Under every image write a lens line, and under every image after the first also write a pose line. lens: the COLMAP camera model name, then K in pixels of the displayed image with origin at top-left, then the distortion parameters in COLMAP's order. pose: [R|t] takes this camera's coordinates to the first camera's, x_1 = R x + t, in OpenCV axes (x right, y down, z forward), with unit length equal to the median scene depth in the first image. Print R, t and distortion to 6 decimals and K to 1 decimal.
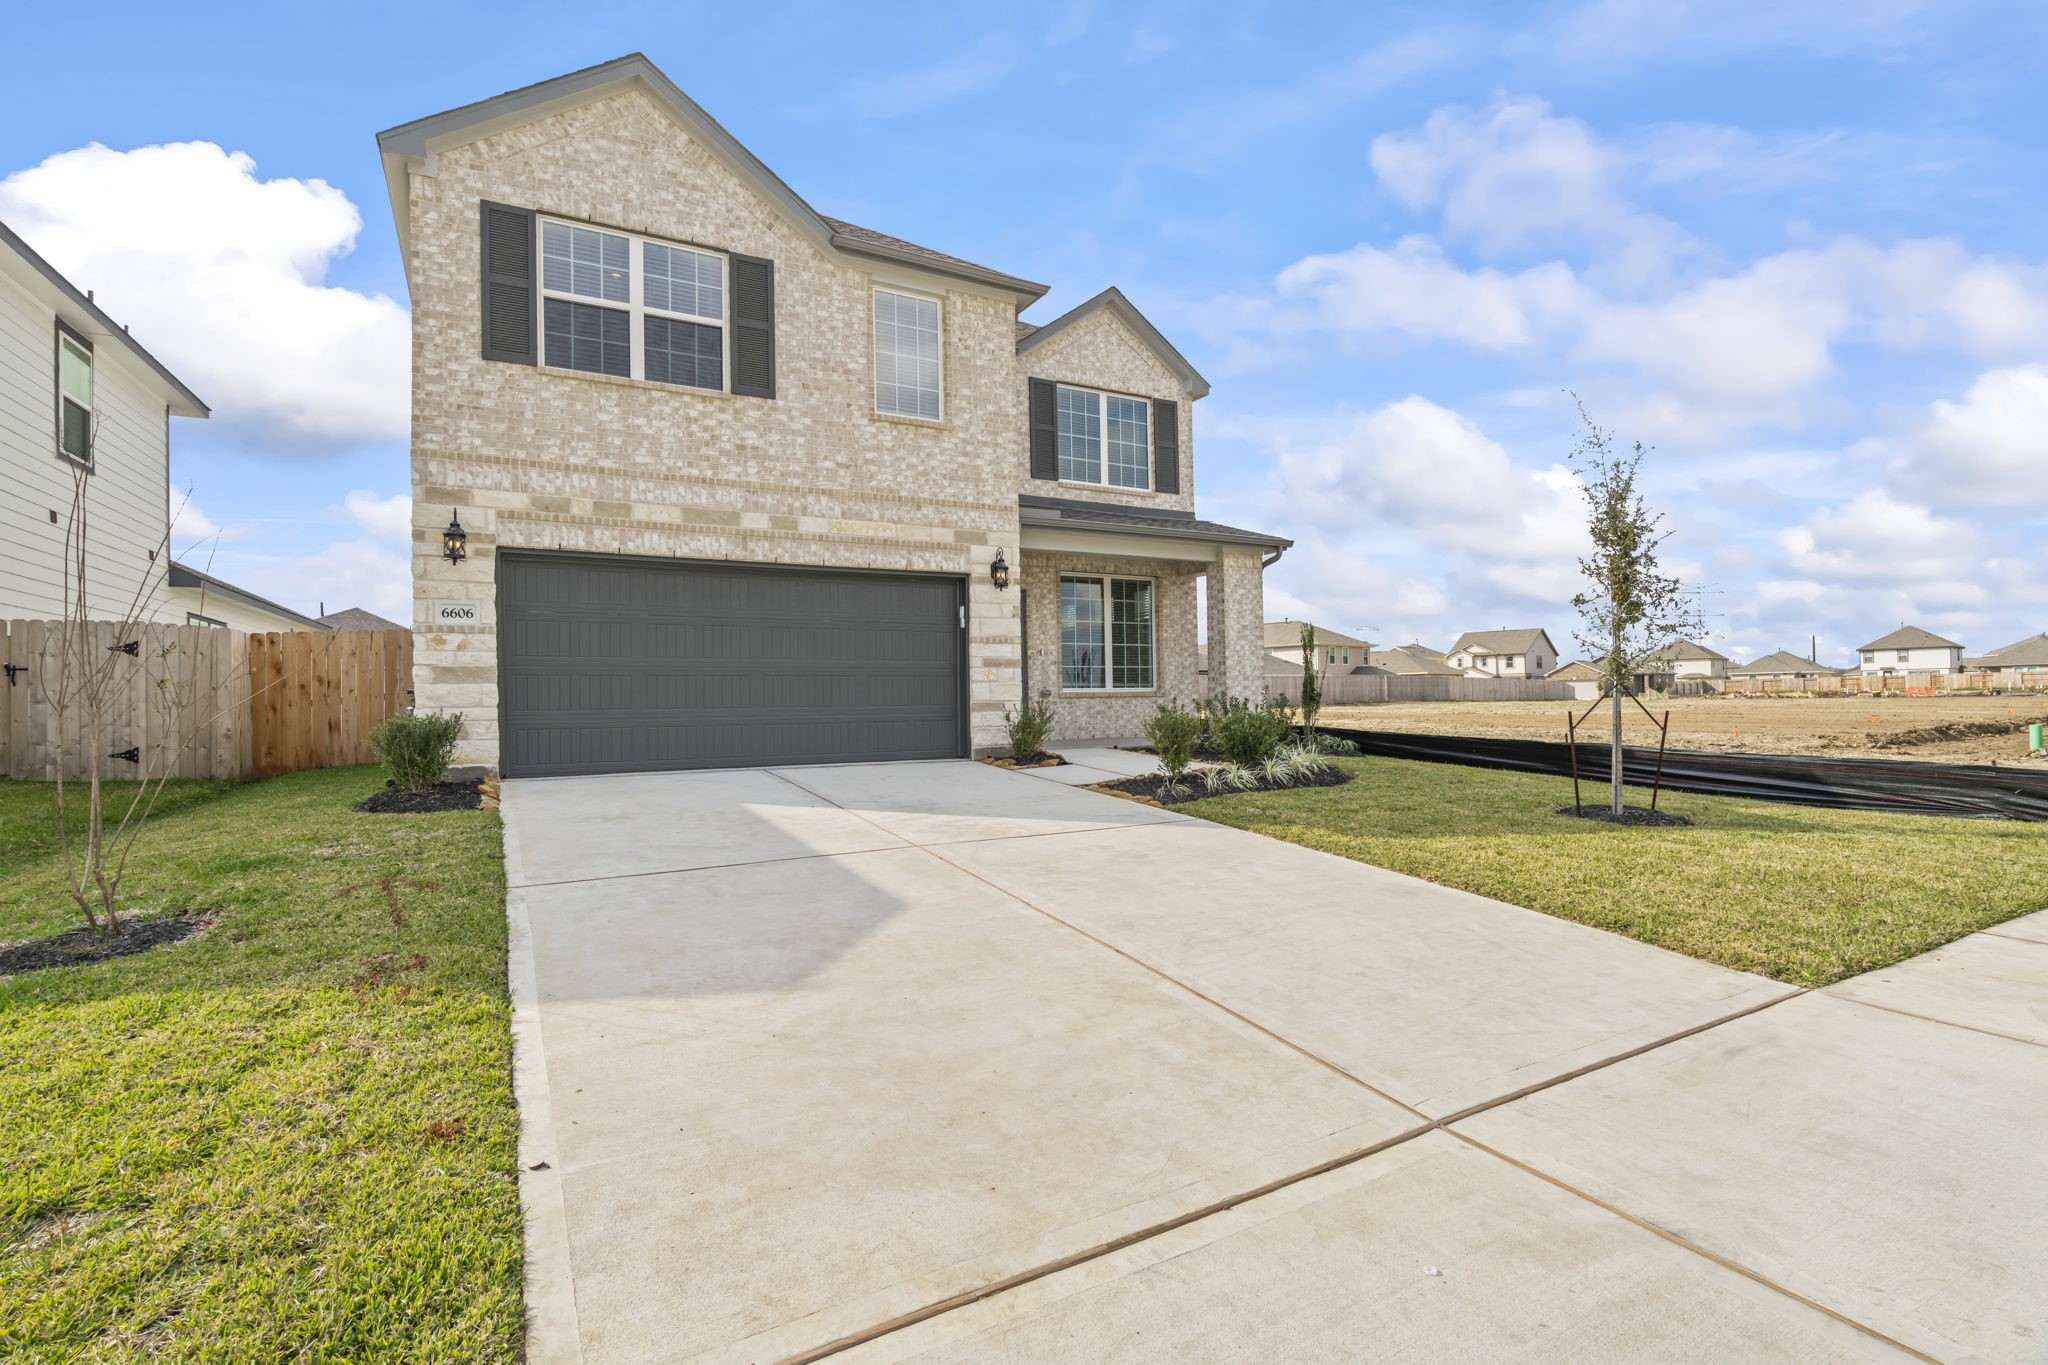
lens RADIAL K [[940.0, 0, 1005.5], [0, 940.0, 693.1], [0, 0, 1]] dist [-0.003942, 0.001825]
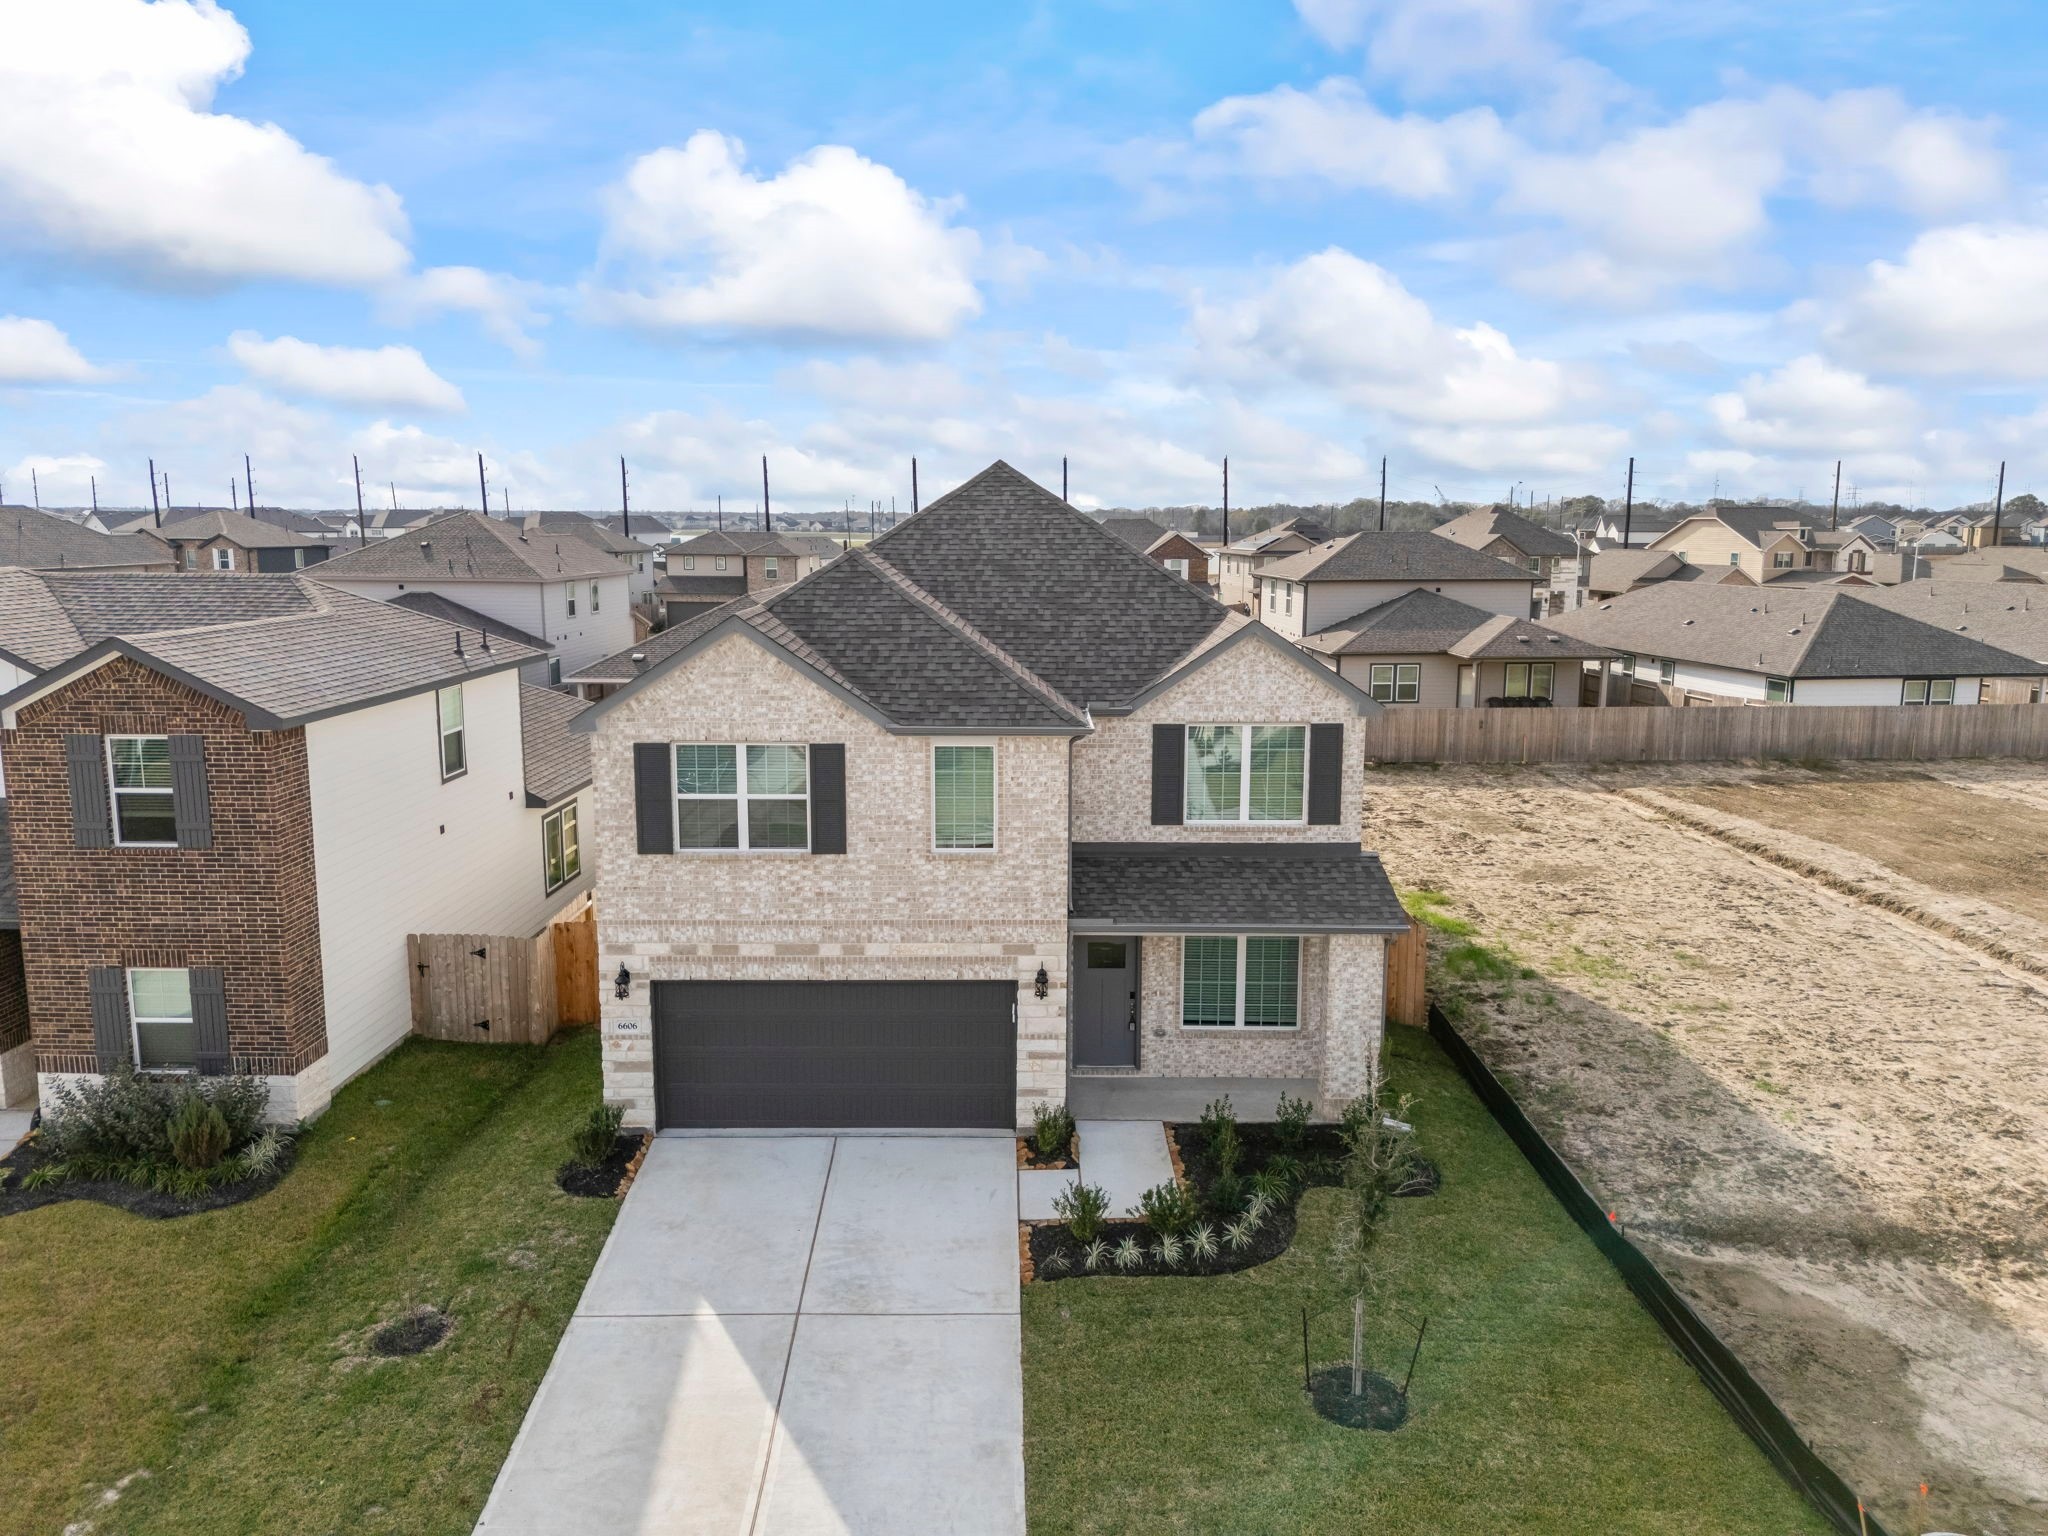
lens RADIAL K [[1464.2, 0, 1018.3], [0, 1464.2, 759.2], [0, 0, 1]] dist [0.112854, -0.025412]
pose [[0.883327, 0.093601, -0.459318, 0.836917], [-0.013437, 0.984515, 0.174786, -0.777446], [0.468565, -0.148221, 0.870906, -0.569008]]
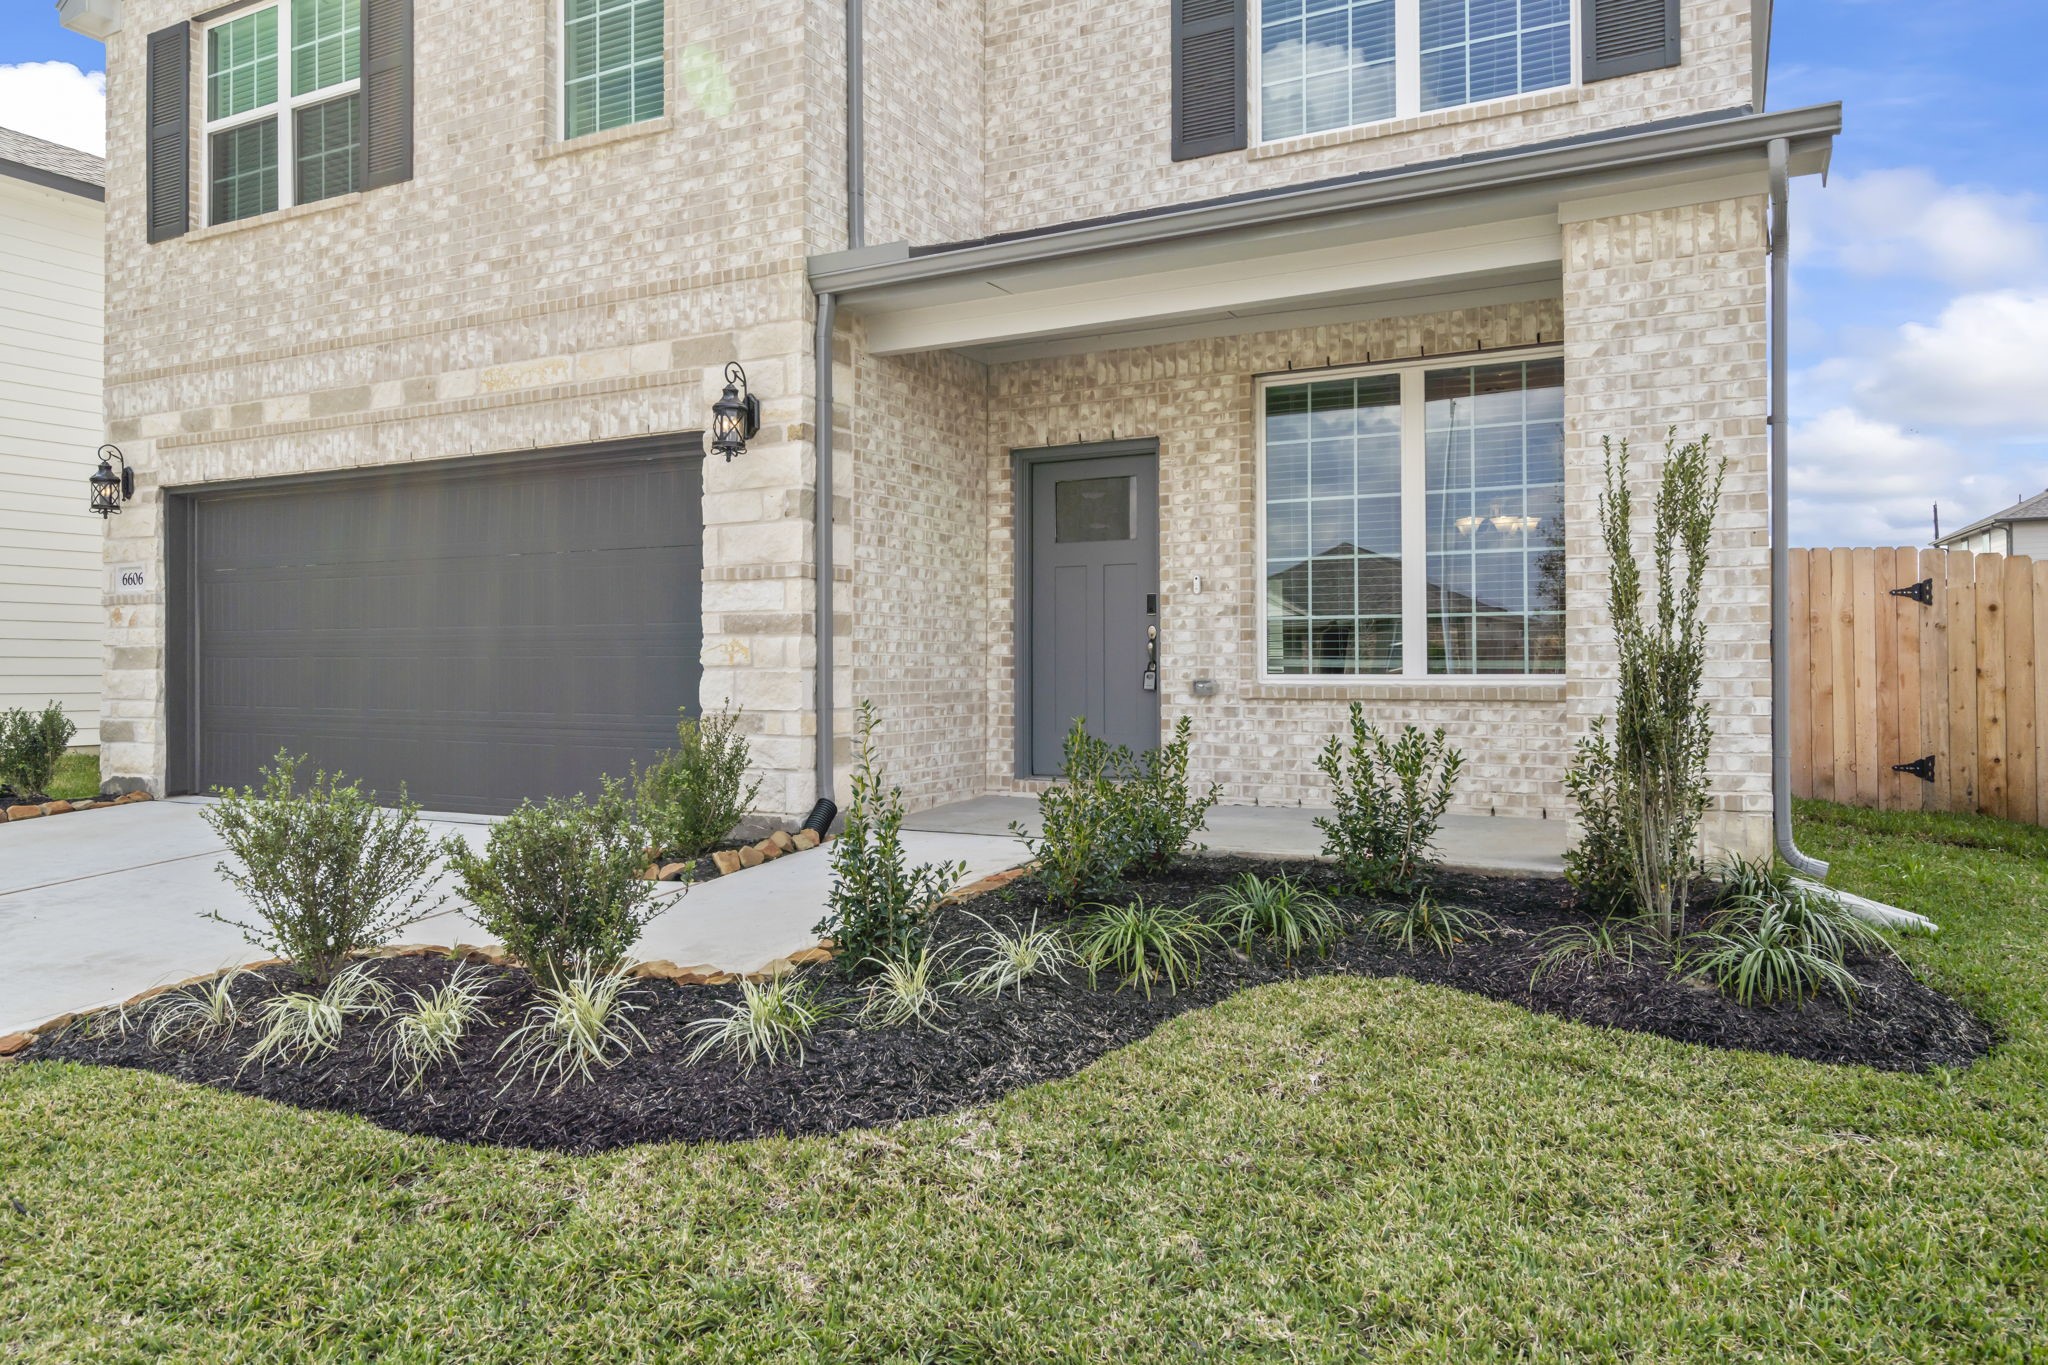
lens RADIAL K [[1333.3, 0, 1028.1], [0, 1333.3, 637.8], [0, 0, 1]] dist [0.009229, -0.004047]
pose [[0.567775, -0.000937, -0.823183, 0.644814], [0.004480, 0.999988, 0.001951, -0.030317], [0.823172, -0.004796, 0.567772, 0.840751]]
